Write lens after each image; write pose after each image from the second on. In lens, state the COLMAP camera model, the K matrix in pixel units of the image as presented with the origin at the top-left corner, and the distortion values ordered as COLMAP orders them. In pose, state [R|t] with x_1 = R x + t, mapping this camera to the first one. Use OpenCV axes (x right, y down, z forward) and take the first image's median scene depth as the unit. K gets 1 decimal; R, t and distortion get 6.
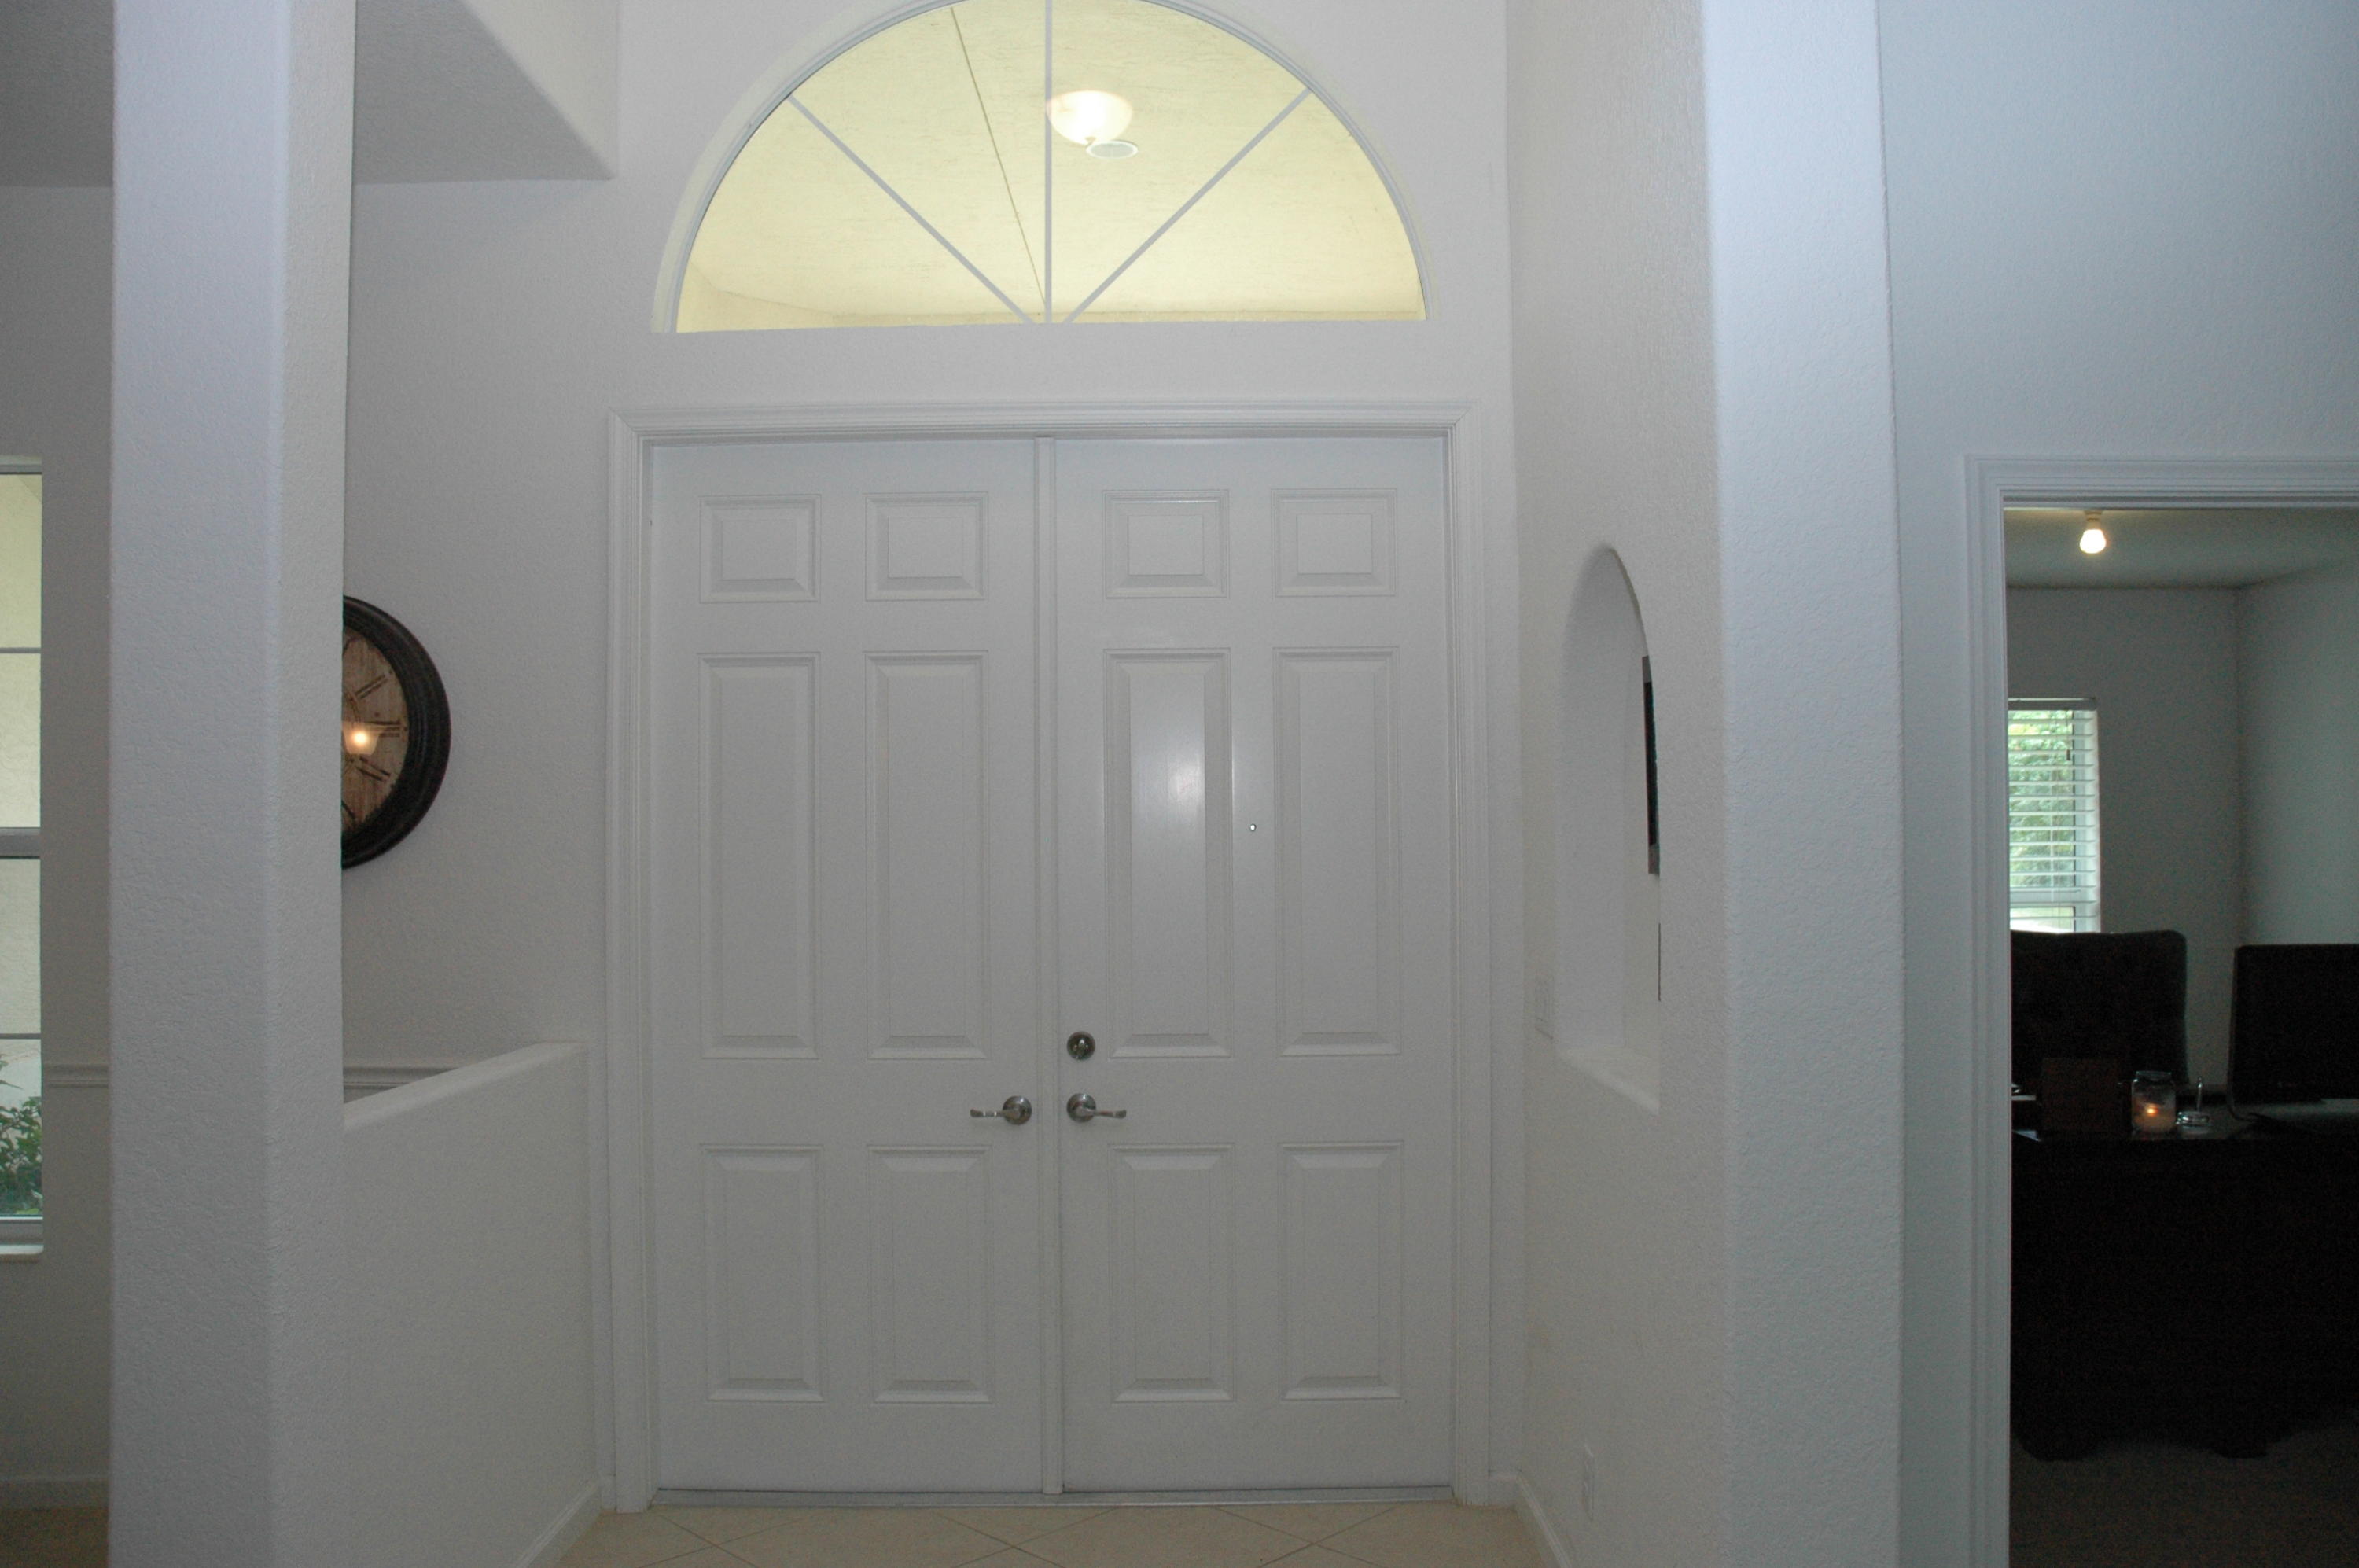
lens RADIAL K [[1796.2, 0, 1164.0], [0, 1796.2, 775.2], [0, 0, 1]] dist [-0.162645, 0.155734]
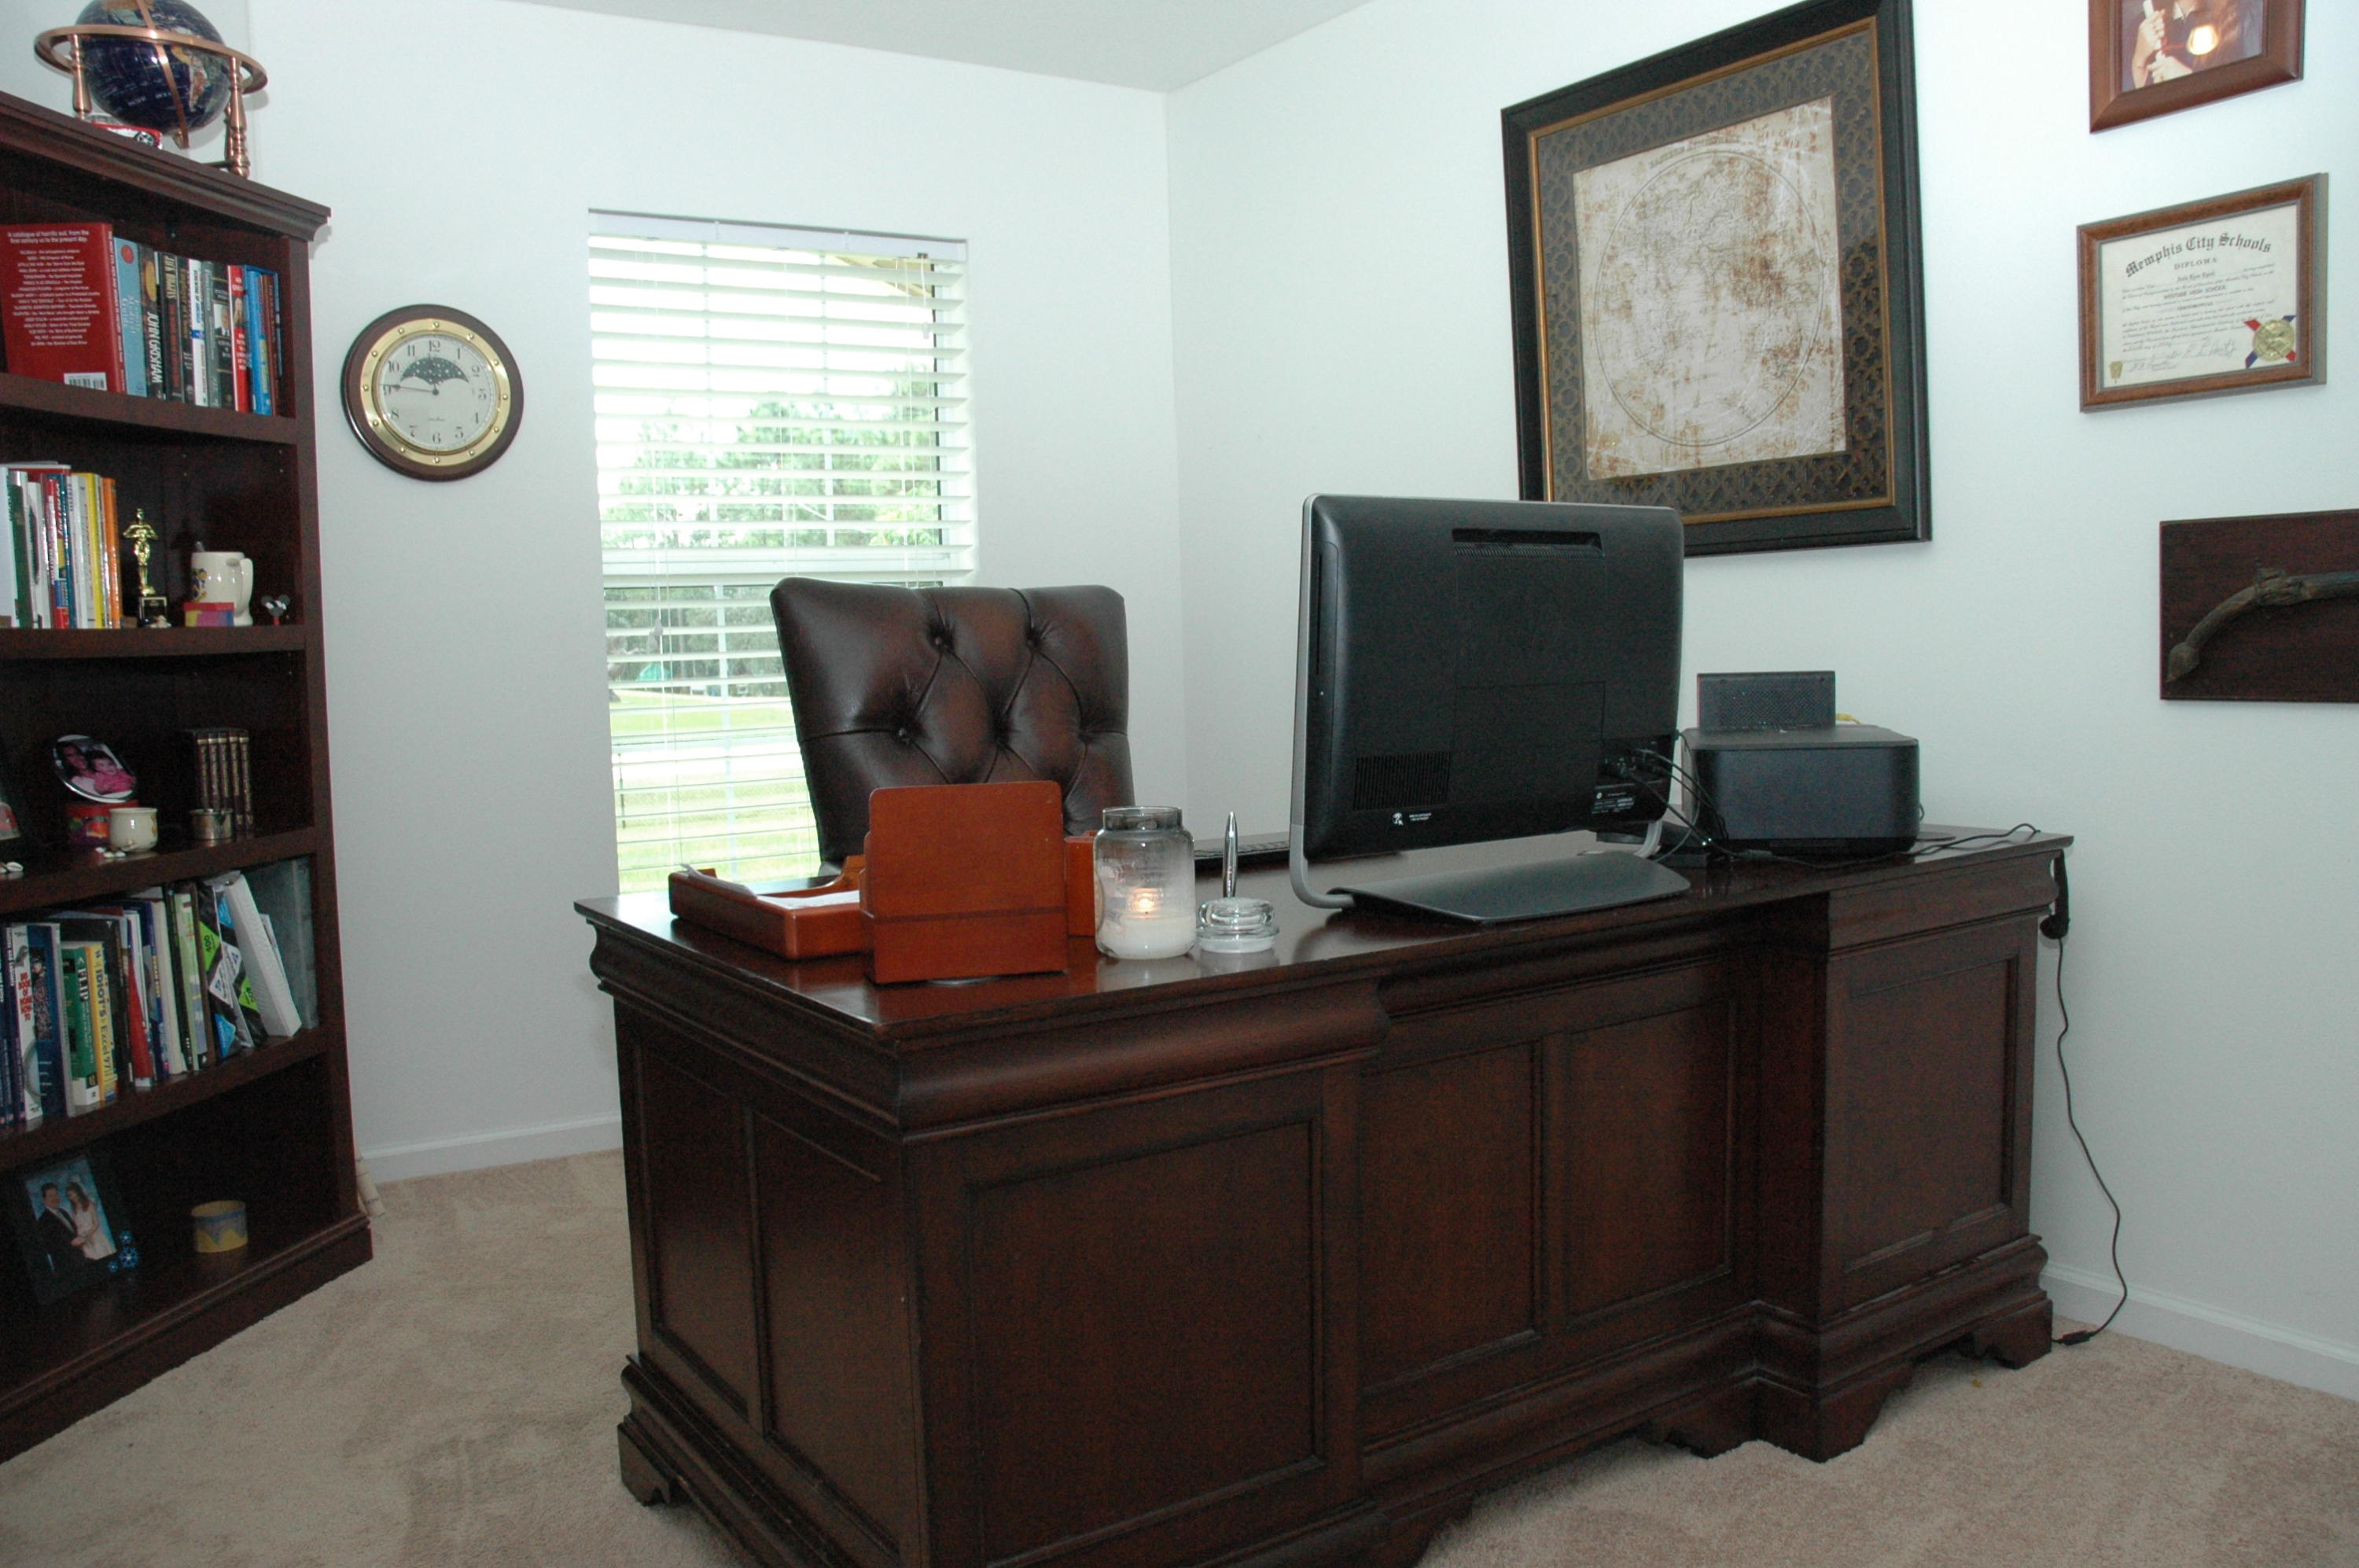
lens RADIAL K [[1796.2, 0, 1164.0], [0, 1796.2, 775.2], [0, 0, 1]] dist [-0.162645, 0.155734]
pose [[0.822069, -0.064709, 0.565699, 0.350459], [0.007864, 0.994717, 0.102356, 0.124132], [-0.569334, -0.079695, 0.818234, 0.667751]]
